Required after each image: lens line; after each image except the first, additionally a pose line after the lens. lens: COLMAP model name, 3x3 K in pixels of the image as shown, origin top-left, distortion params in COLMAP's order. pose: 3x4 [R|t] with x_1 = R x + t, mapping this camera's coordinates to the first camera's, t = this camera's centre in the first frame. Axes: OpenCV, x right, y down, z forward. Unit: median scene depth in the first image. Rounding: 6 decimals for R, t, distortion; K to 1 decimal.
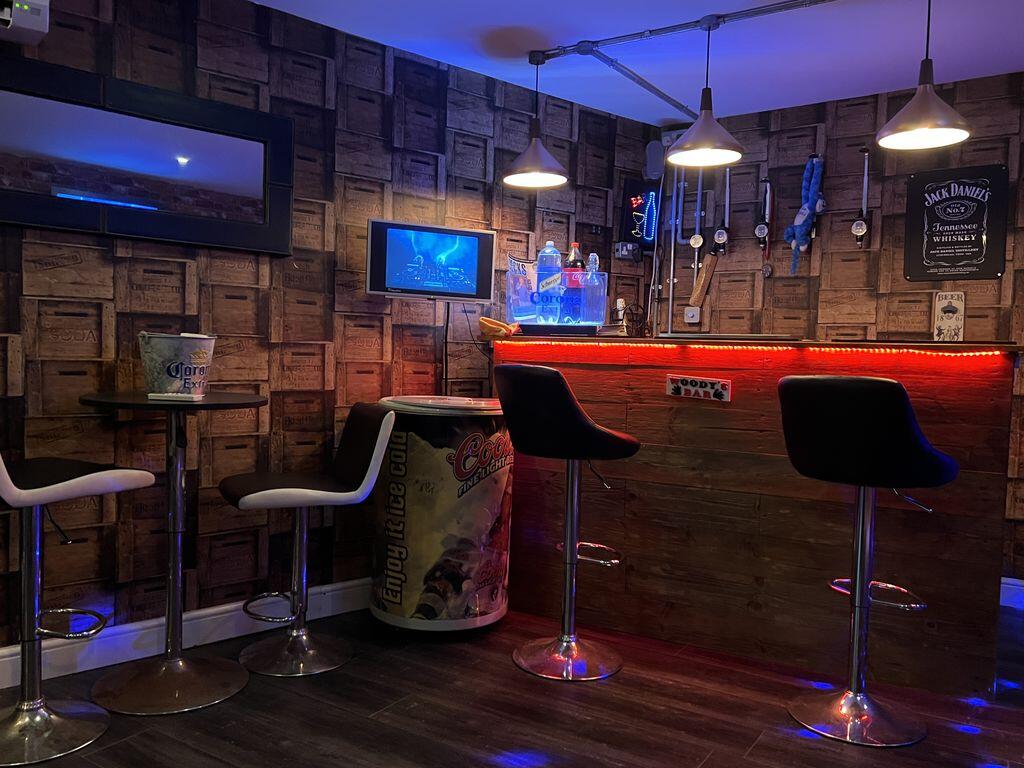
lens RADIAL K [[833.9, 0, 508.9], [0, 833.9, 393.0], [0, 0, 1]] dist [0.023987, -0.053842]
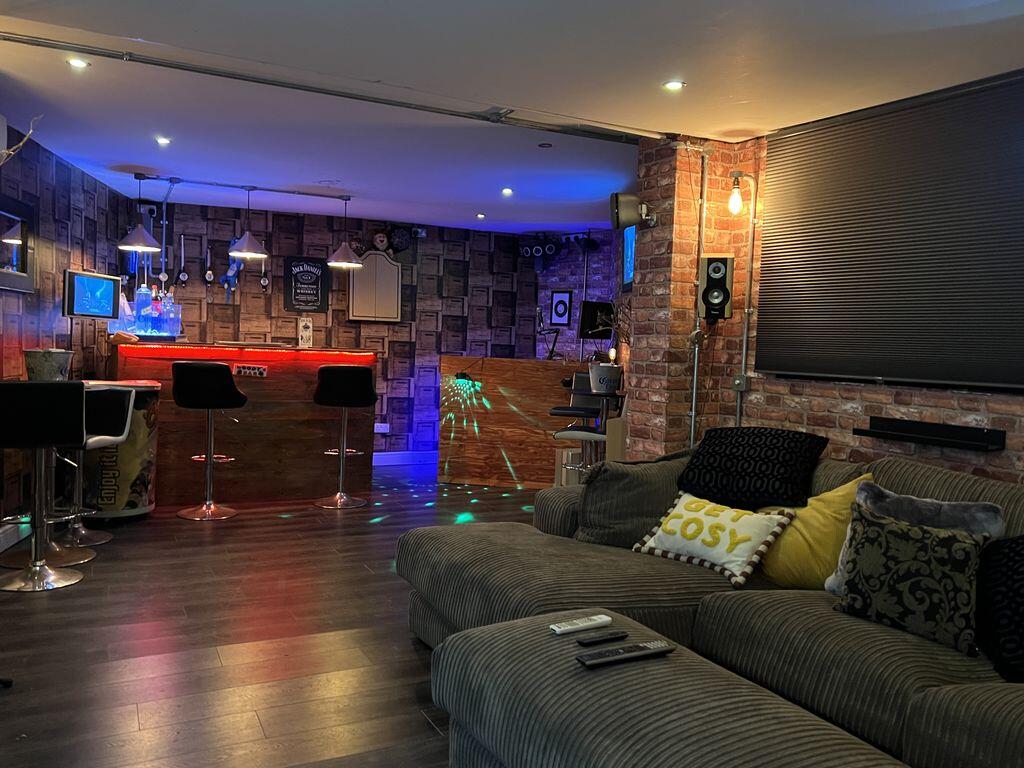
lens RADIAL K [[833.9, 0, 513.4], [0, 833.9, 382.9], [0, 0, 1]] dist [0.023987, -0.053842]
pose [[0.501902, -0.045945, 0.863703, -1.003711], [0.016995, 0.998919, 0.043262, -0.044182], [-0.864757, -0.007034, 0.502140, -0.466117]]
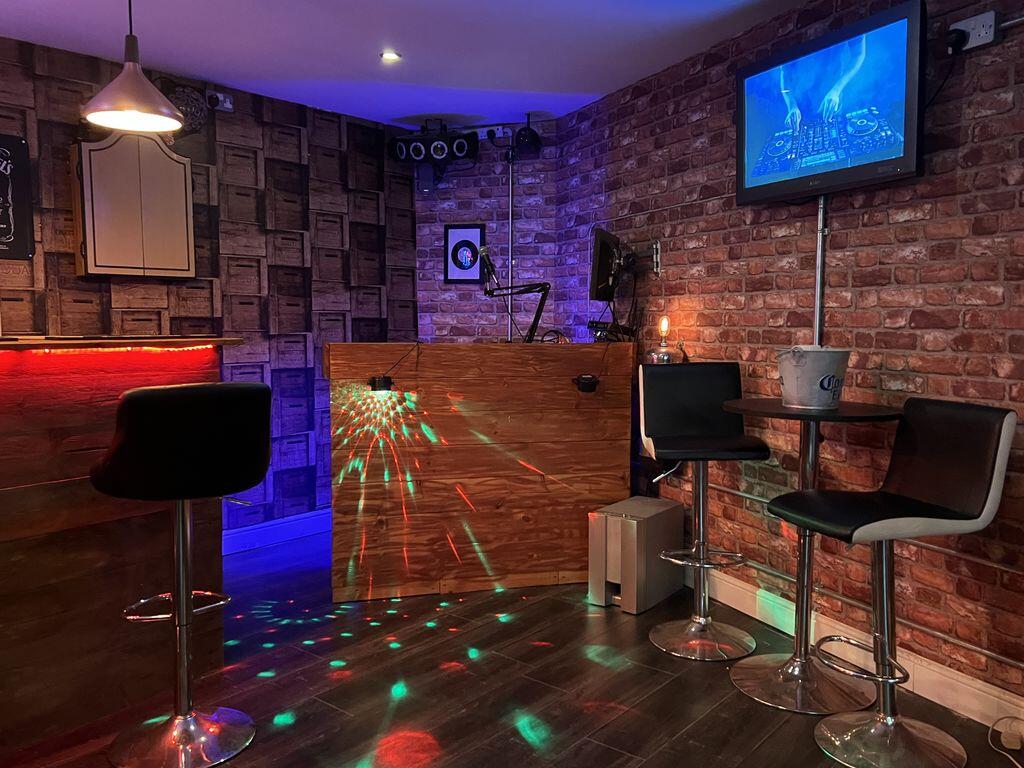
lens RADIAL K [[833.9, 0, 513.6], [0, 833.9, 384.8], [0, 0, 1]] dist [0.023987, -0.053842]
pose [[0.093228, -0.096749, 0.990933, -0.315058], [0.048345, 0.994534, 0.092552, -0.056961], [-0.994470, 0.039278, 0.097396, 0.368773]]
